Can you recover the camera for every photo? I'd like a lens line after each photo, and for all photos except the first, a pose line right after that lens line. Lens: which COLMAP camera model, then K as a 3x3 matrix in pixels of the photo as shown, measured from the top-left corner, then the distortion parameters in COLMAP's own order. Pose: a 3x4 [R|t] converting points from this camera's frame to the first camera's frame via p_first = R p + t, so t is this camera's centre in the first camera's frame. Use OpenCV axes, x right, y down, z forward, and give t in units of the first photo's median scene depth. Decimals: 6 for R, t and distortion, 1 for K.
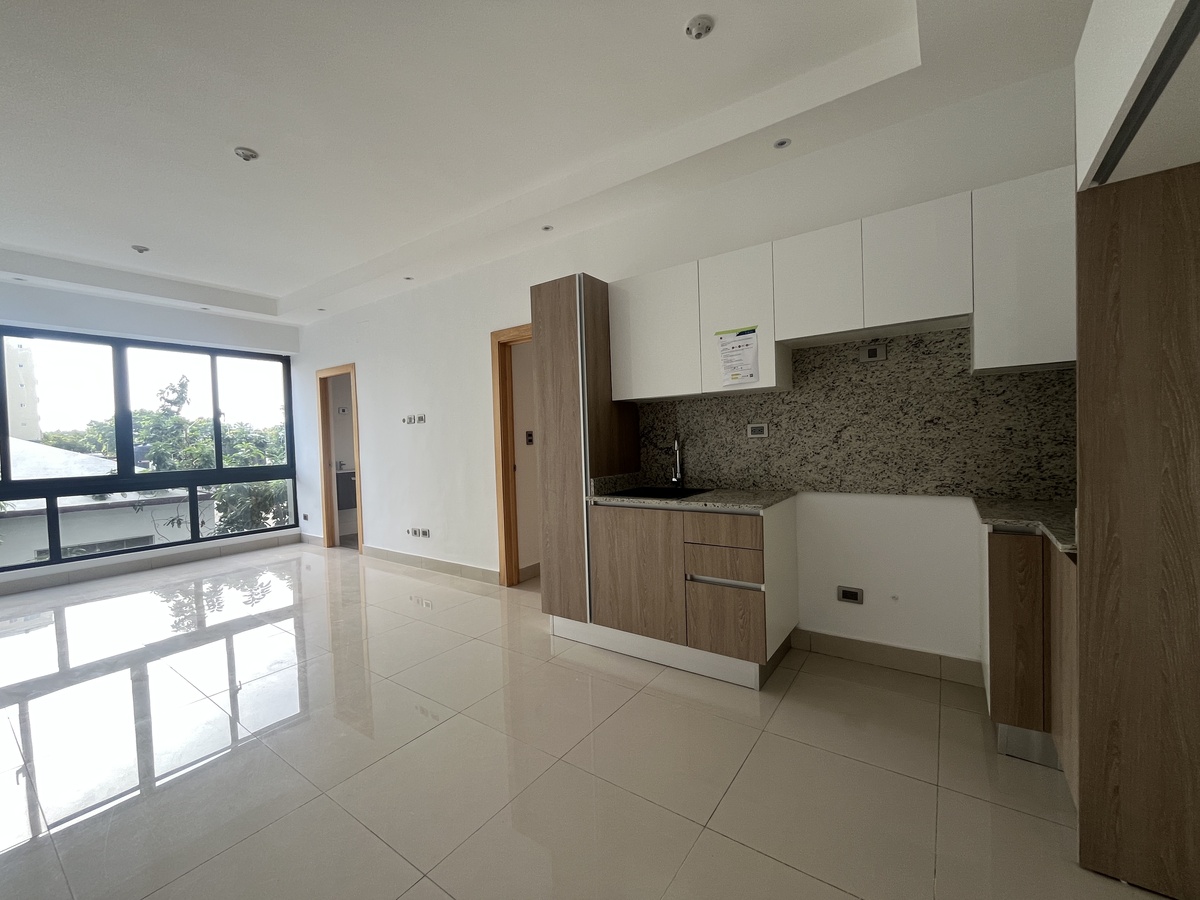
lens RADIAL K [[488.2, 0, 593.0], [0, 488.2, 452.7], [0, 0, 1]] dist [-0.001354, 0.000615]
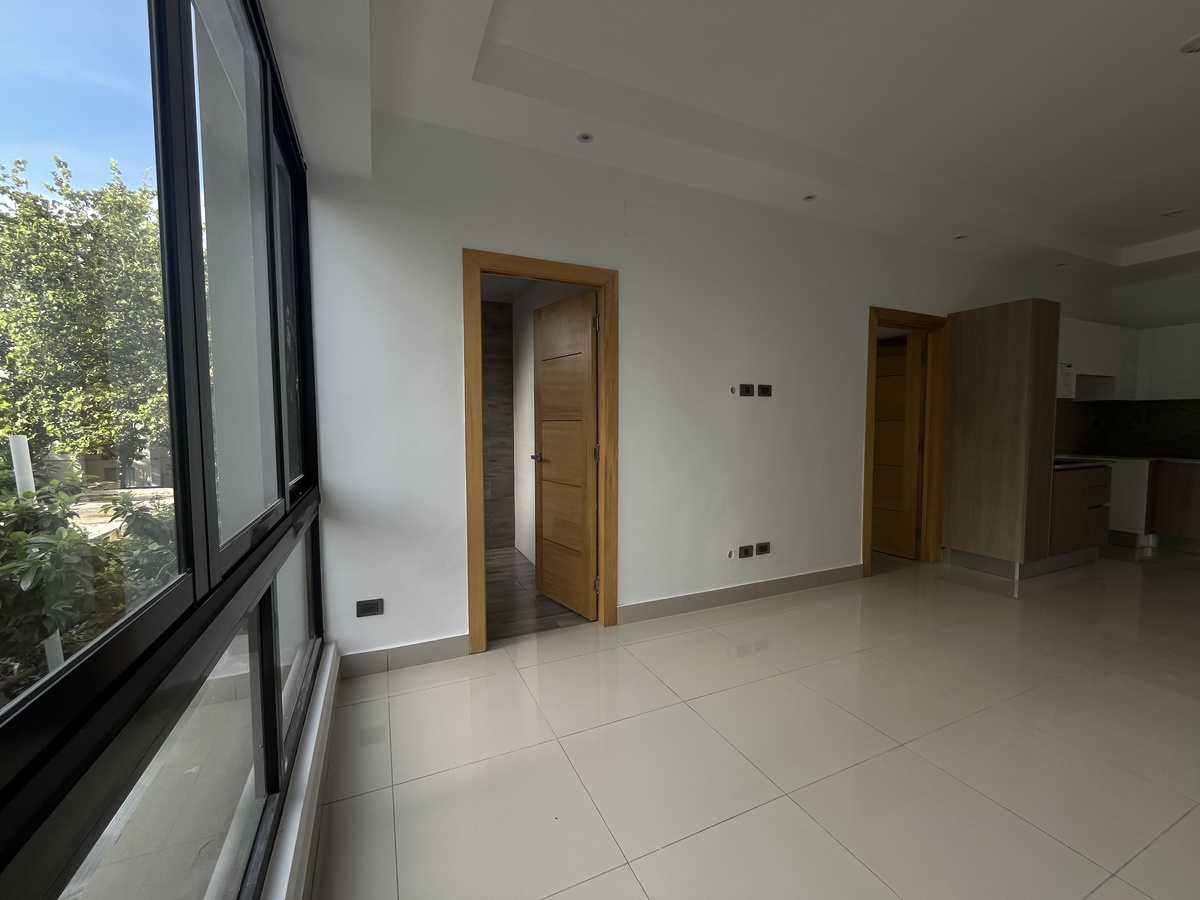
lens RADIAL K [[488.2, 0, 597.3], [0, 488.2, 450.8], [0, 0, 1]] dist [-0.001354, 0.000615]
pose [[0.492132, -0.025719, 0.870141, -1.251325], [0.009772, 0.999664, 0.024020, -0.000414], [-0.870466, -0.003318, 0.492217, 0.978519]]
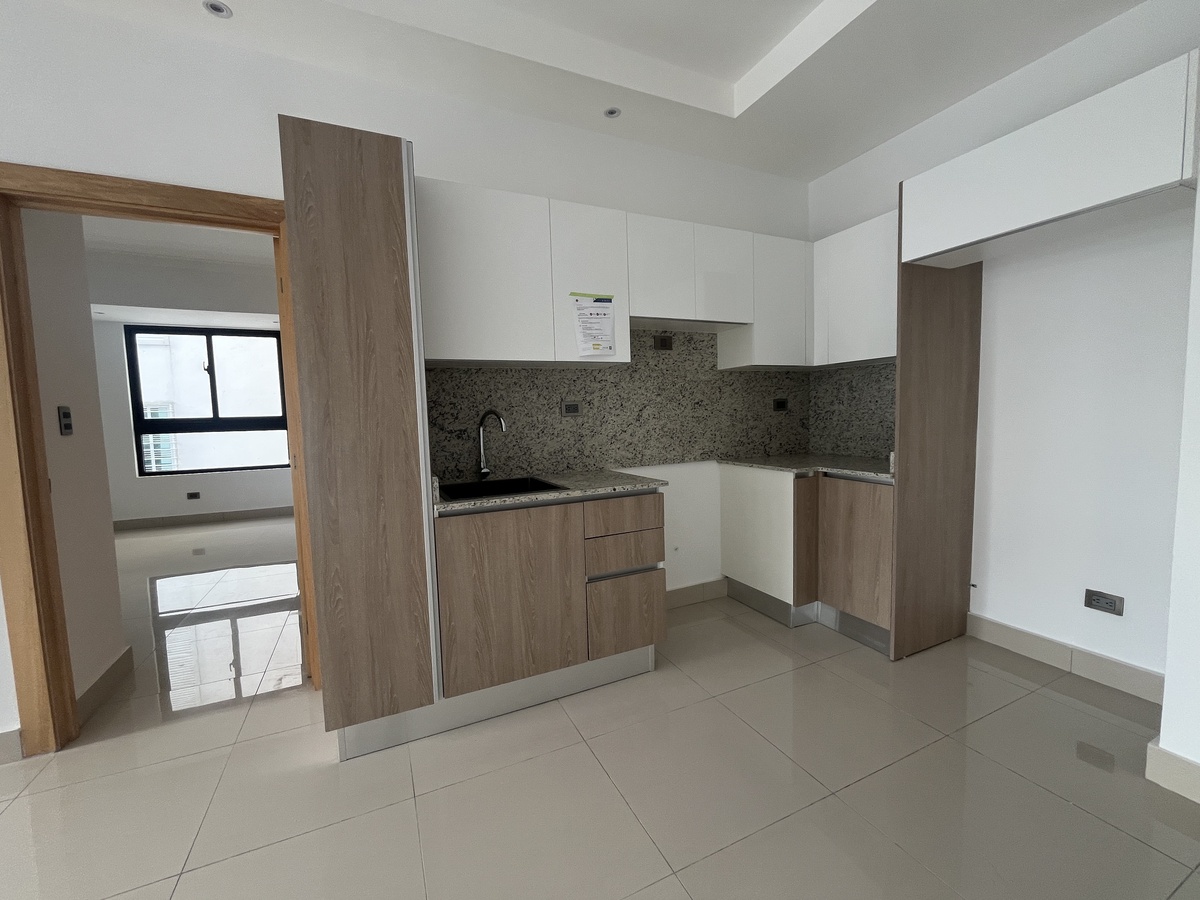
lens RADIAL K [[488.2, 0, 610.0], [0, 488.2, 452.0], [0, 0, 1]] dist [-0.001354, 0.000615]
pose [[0.487626, -0.050677, 0.871581, -0.301866], [0.039807, 0.998566, 0.035790, 0.004666], [-0.872145, 0.017243, 0.488944, 0.327856]]
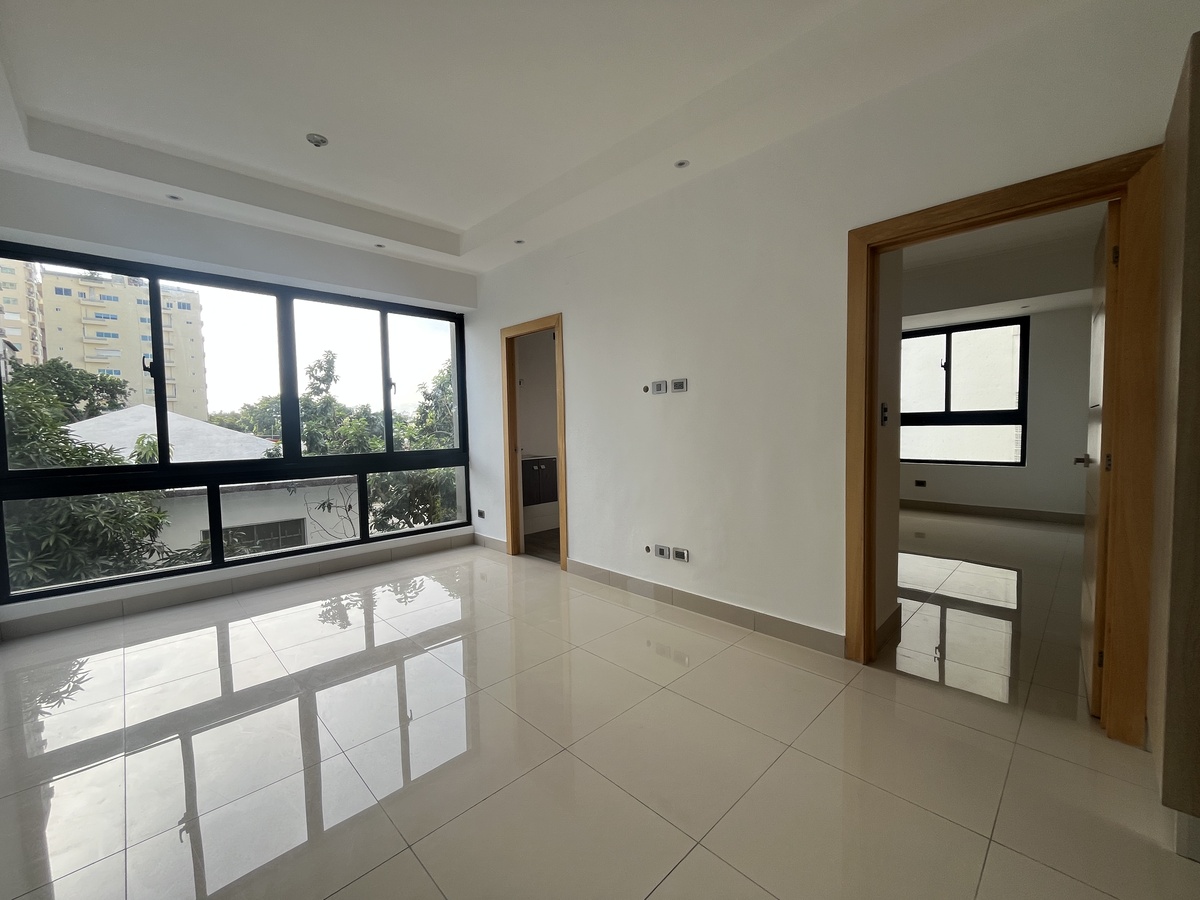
lens RADIAL K [[488.2, 0, 595.5], [0, 488.2, 452.1], [0, 0, 1]] dist [-0.001354, 0.000615]
pose [[0.984391, 0.019820, -0.174877, -0.393591], [-0.014805, 0.999442, 0.029937, 0.004476], [0.175373, -0.026881, 0.984135, 0.359856]]
